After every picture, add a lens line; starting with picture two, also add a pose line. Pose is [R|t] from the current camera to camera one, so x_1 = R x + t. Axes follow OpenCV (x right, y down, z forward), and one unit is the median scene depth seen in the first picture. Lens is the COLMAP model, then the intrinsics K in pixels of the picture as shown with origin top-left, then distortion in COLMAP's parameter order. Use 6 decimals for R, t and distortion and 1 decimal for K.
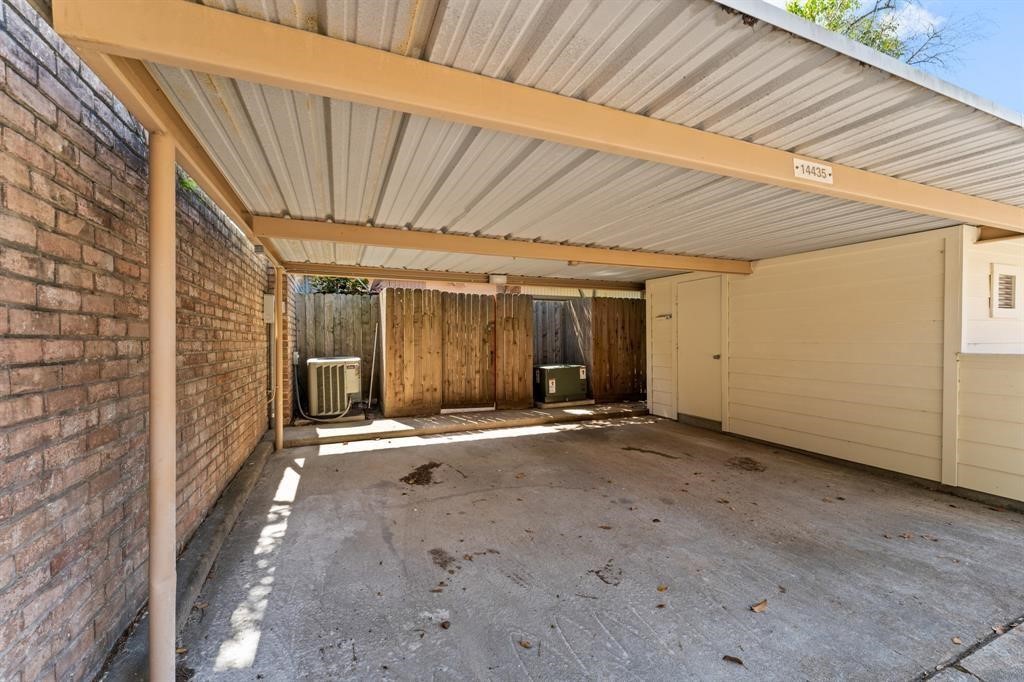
lens RADIAL K [[414.1, 0, 507.2], [0, 414.1, 338.4], [0, 0, 1]] dist [0.001370, 0.000448]
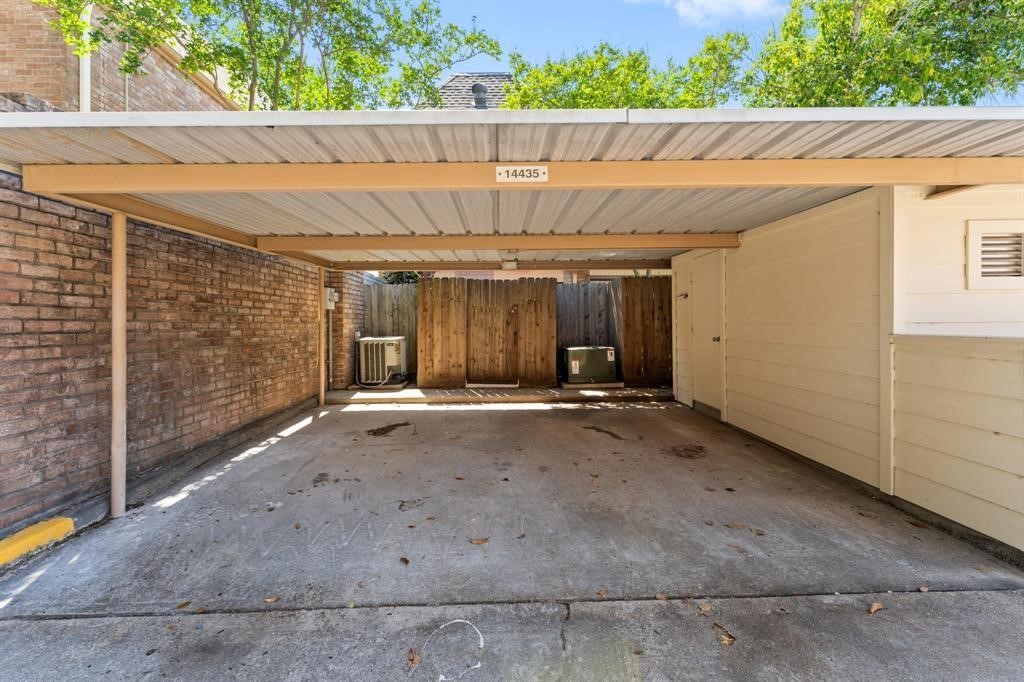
lens RADIAL K [[430.4, 0, 507.1], [0, 430.4, 320.1], [0, 0, 1]] dist [0.001266, 0.000205]
pose [[0.930504, -0.005770, -0.366237, 0.579683], [0.004884, 0.999982, -0.003346, 0.005252], [0.366250, 0.001324, 0.930516, -0.069093]]
